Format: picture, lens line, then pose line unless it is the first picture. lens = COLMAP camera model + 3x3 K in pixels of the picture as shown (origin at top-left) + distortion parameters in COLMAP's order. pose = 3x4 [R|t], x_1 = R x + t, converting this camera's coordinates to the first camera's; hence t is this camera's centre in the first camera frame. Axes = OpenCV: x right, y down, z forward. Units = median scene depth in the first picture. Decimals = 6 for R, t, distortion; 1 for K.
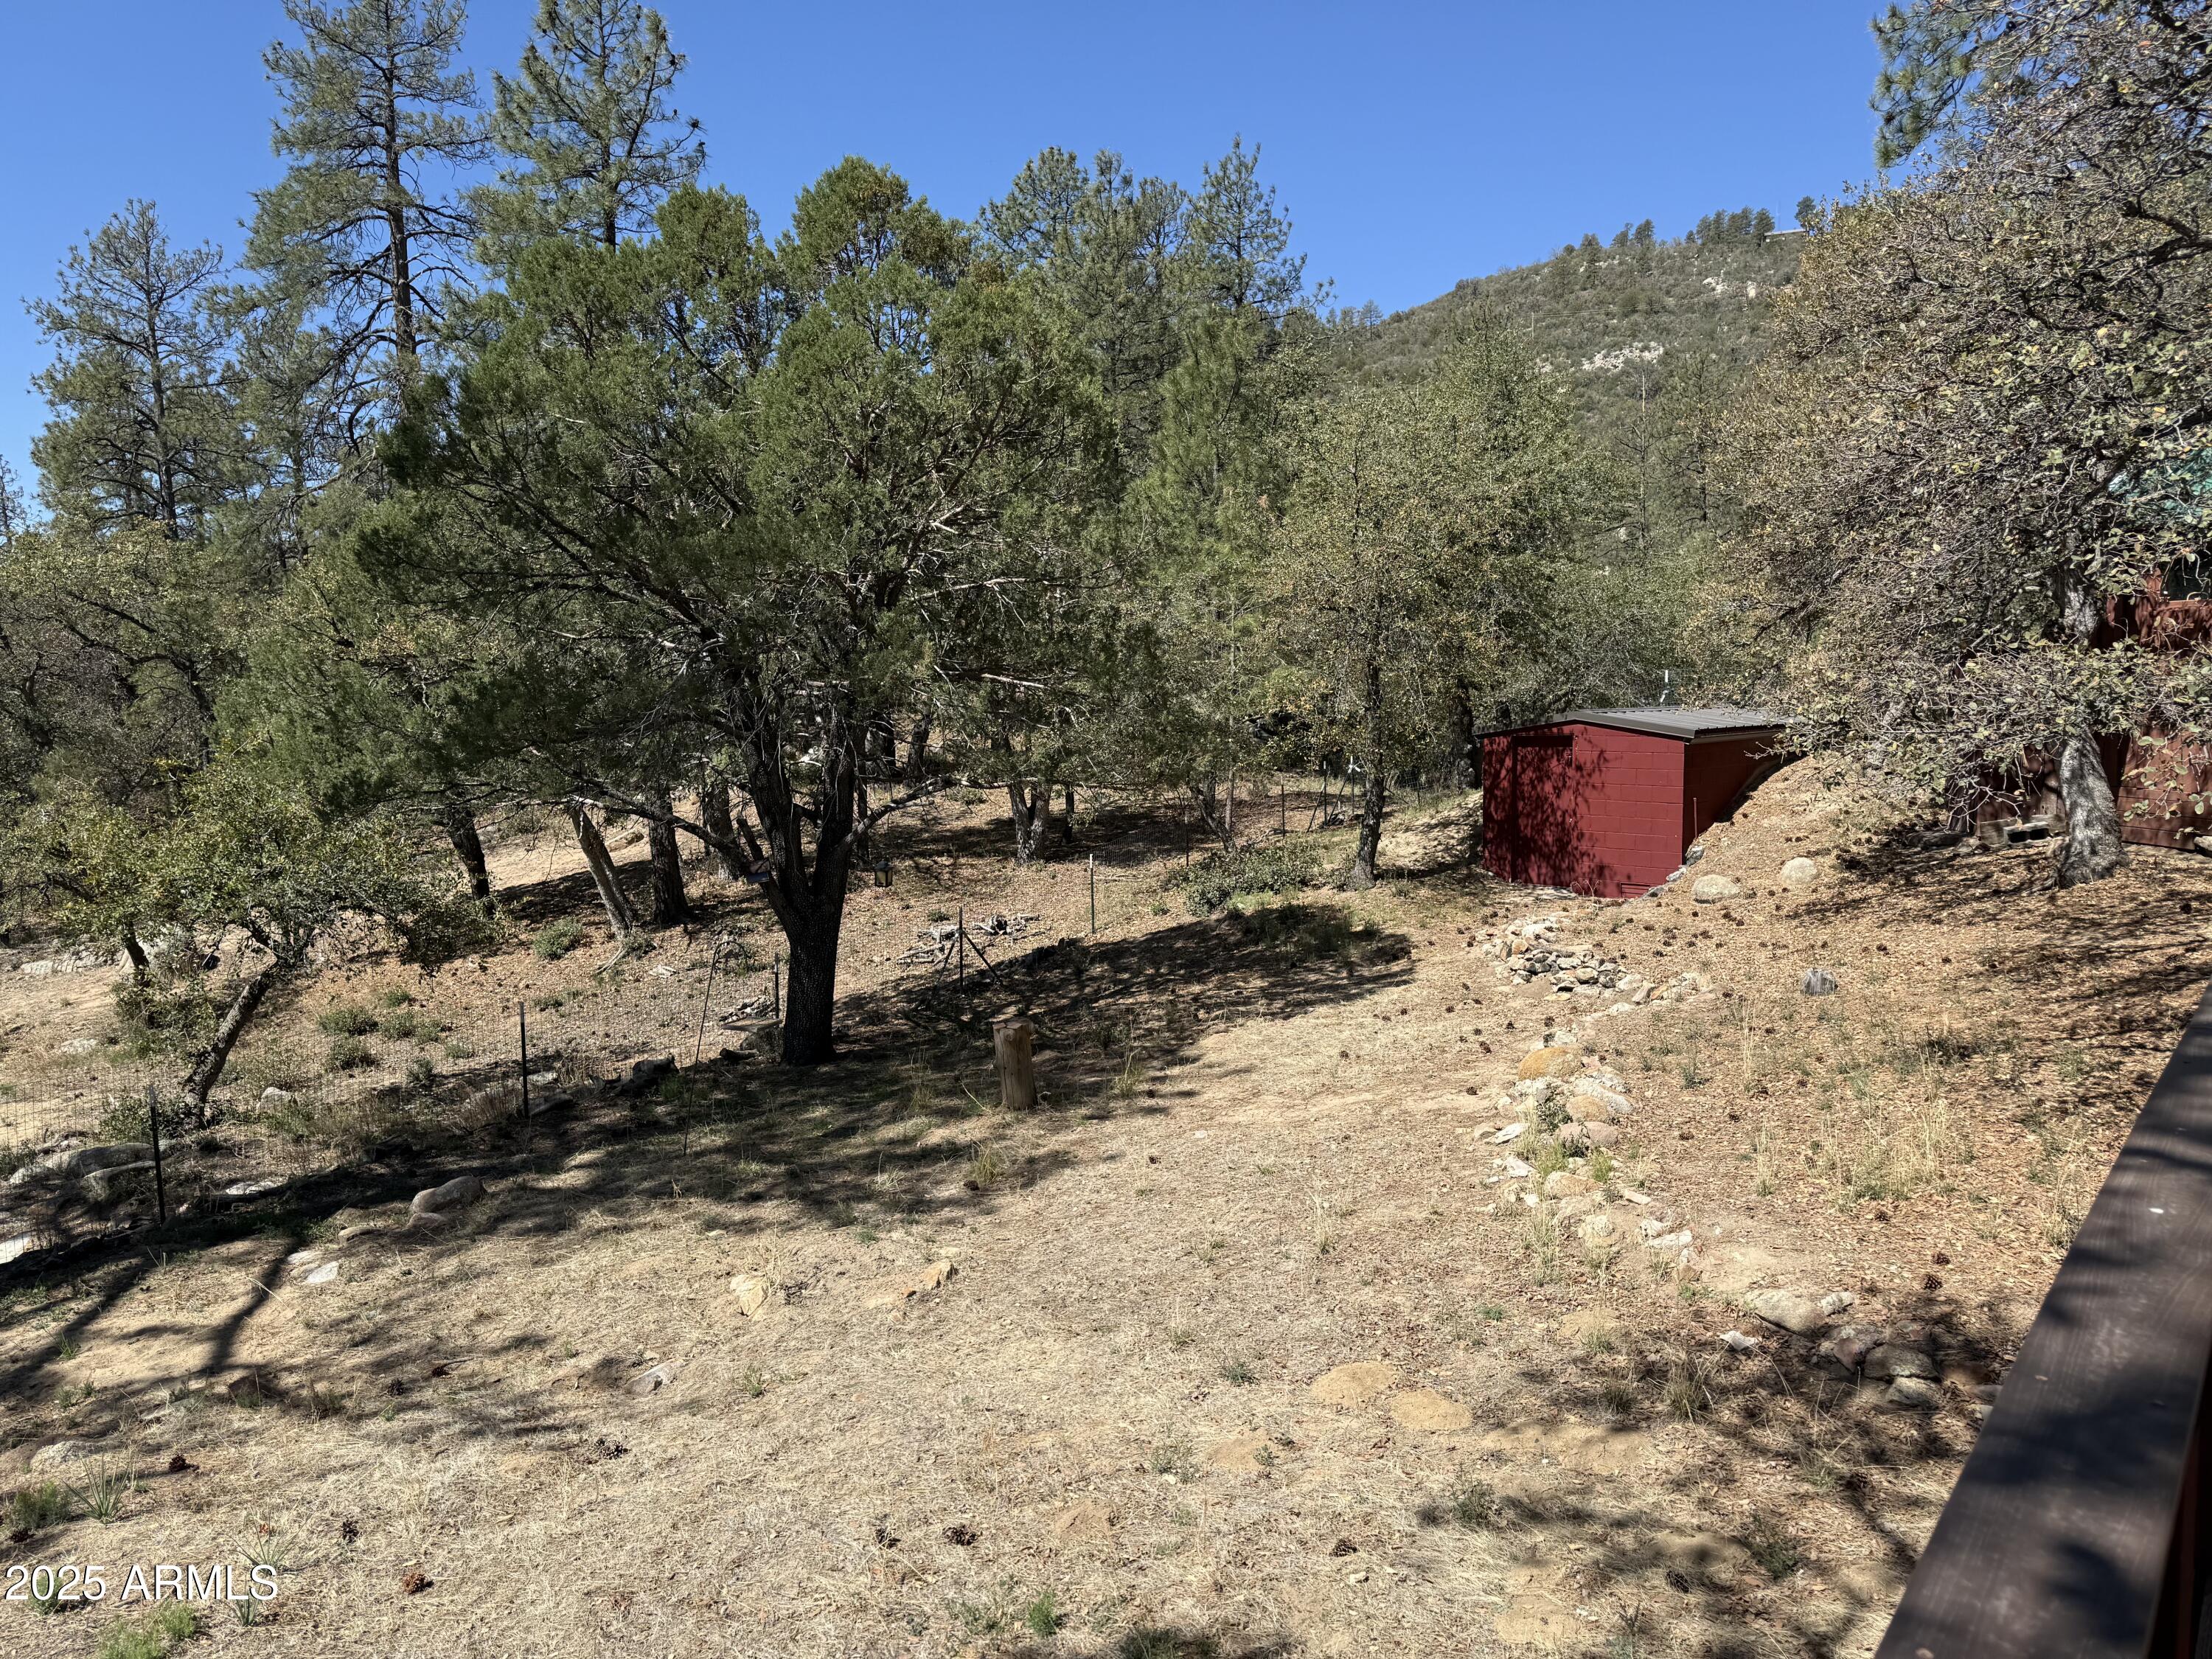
lens RADIAL K [[1540.8, 0, 1117.3], [0, 1540.8, 844.9], [0, 0, 1]] dist [0.032880, -0.029361]
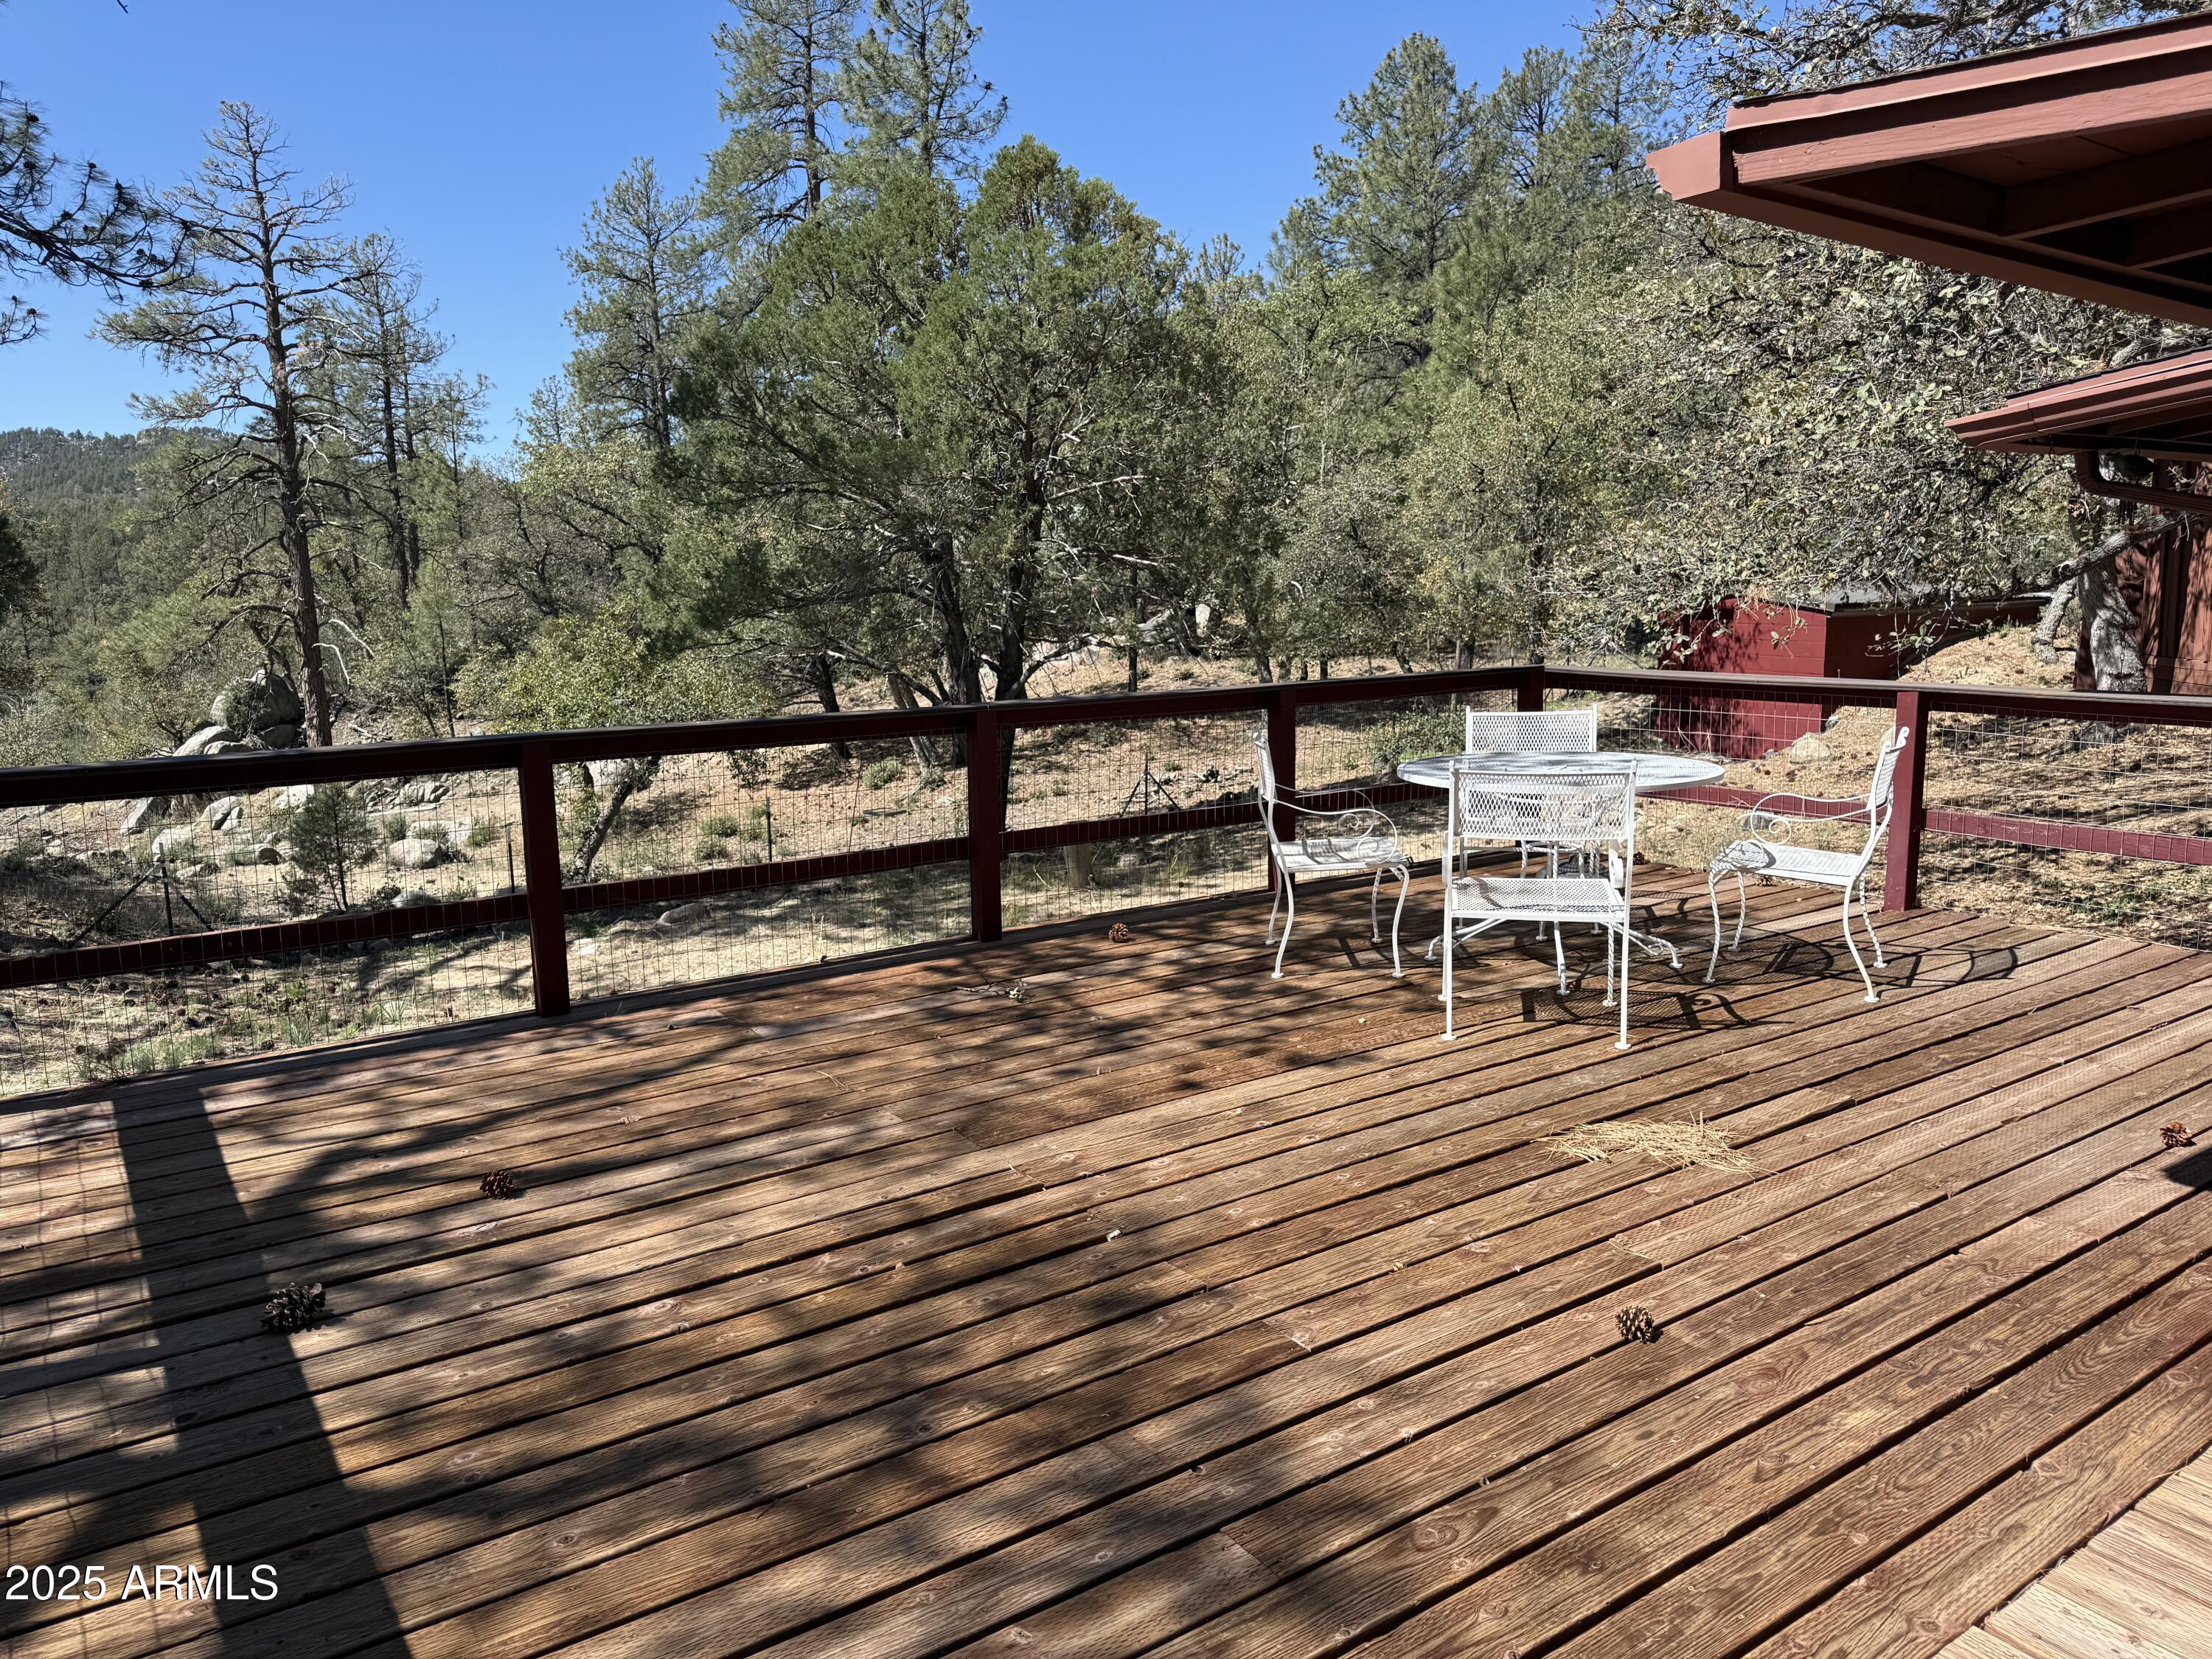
lens RADIAL K [[1540.8, 0, 1098.3], [0, 1540.8, 816.4], [0, 0, 1]] dist [0.032880, -0.029361]
pose [[0.954922, 0.045326, -0.293377, 0.147840], [-0.028758, 0.997751, 0.060545, 0.013978], [0.295462, -0.049378, 0.954078, -0.107149]]
